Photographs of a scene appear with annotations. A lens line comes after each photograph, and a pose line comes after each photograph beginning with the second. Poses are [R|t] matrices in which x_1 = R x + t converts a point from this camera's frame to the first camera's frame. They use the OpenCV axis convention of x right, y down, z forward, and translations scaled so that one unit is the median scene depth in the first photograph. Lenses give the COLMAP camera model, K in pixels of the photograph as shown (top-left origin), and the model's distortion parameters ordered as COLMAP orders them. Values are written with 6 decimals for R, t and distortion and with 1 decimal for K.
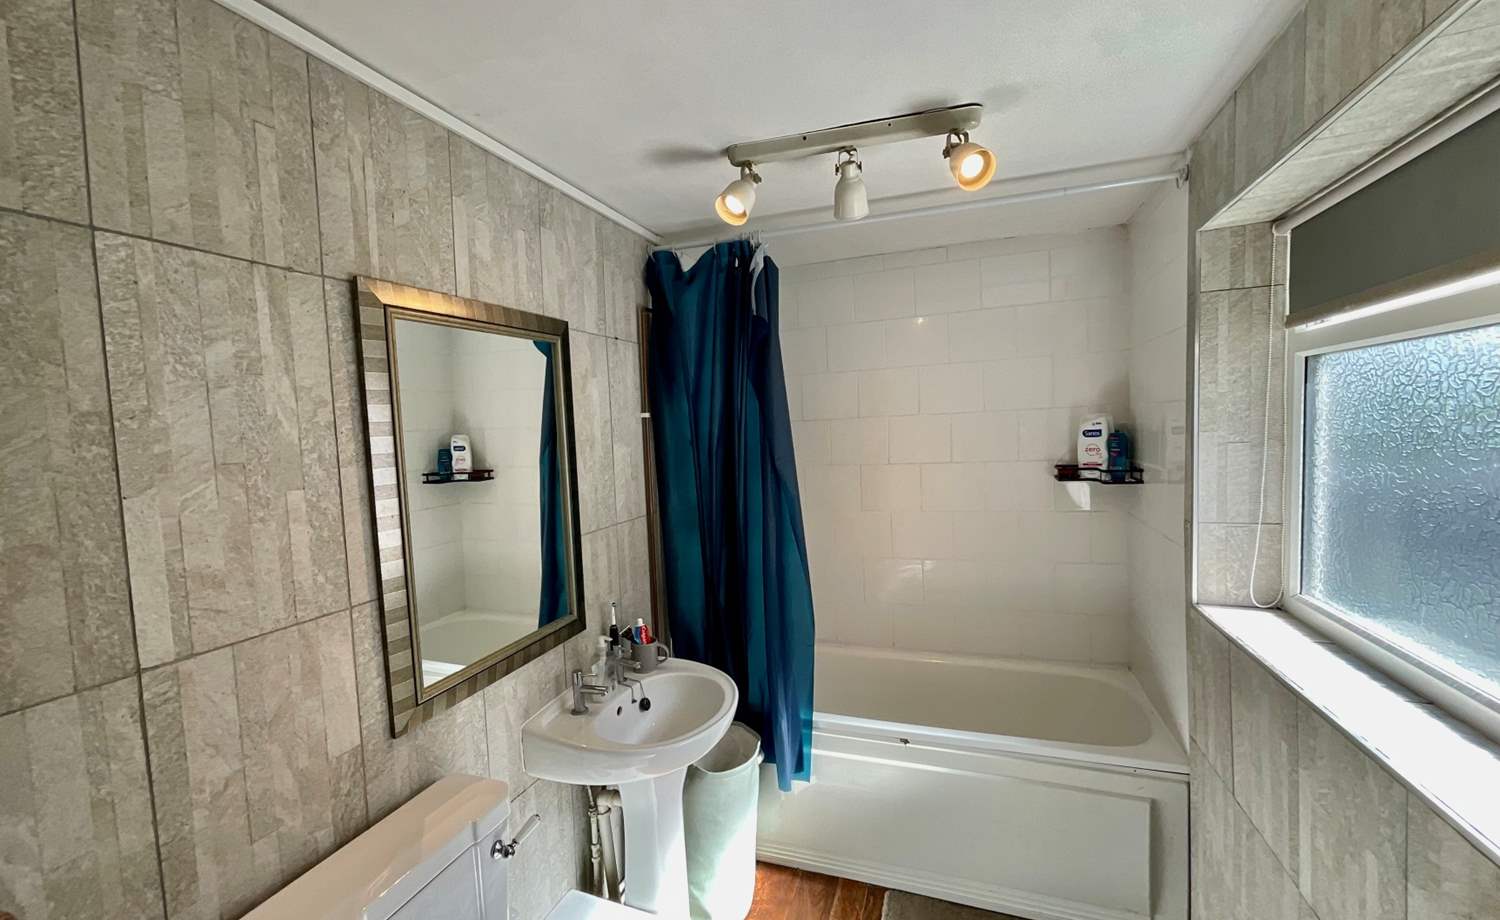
lens RADIAL K [[611.6, 0, 750.0], [0, 611.6, 460.0], [0, 0, 1]] dist [-0.002874, 0.001057]
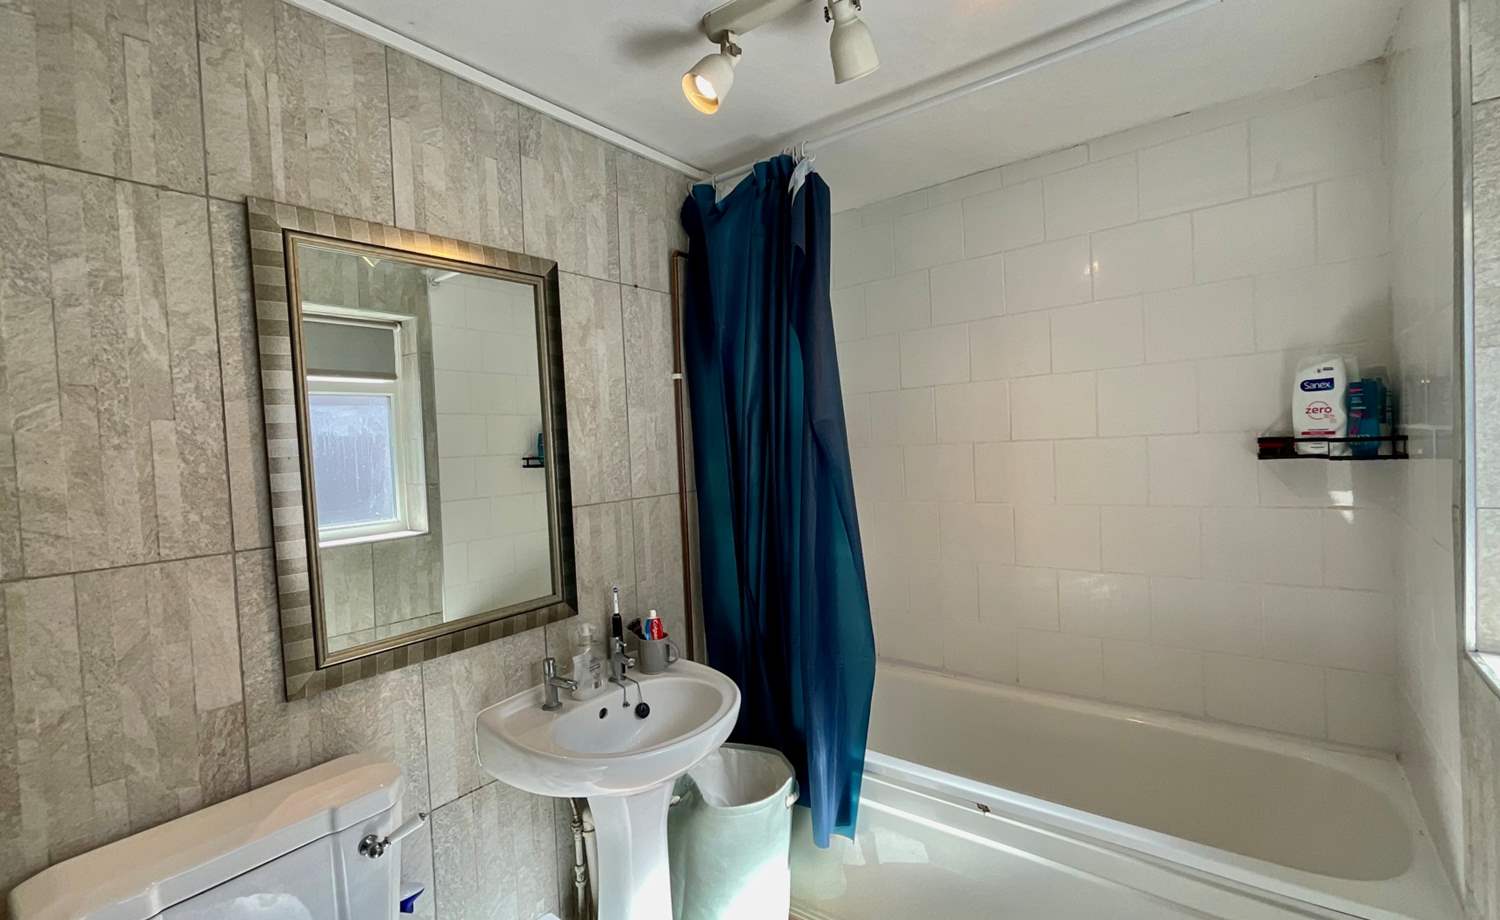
lens RADIAL K [[652.9, 0, 745.5], [0, 652.9, 460.3], [0, 0, 1]] dist [-0.000815, -0.001483]
pose [[0.949922, 0.006712, -0.312416, 0.296068], [-0.011546, 0.999840, -0.013627, 0.079848], [0.312275, 0.016552, 0.949848, 0.224355]]
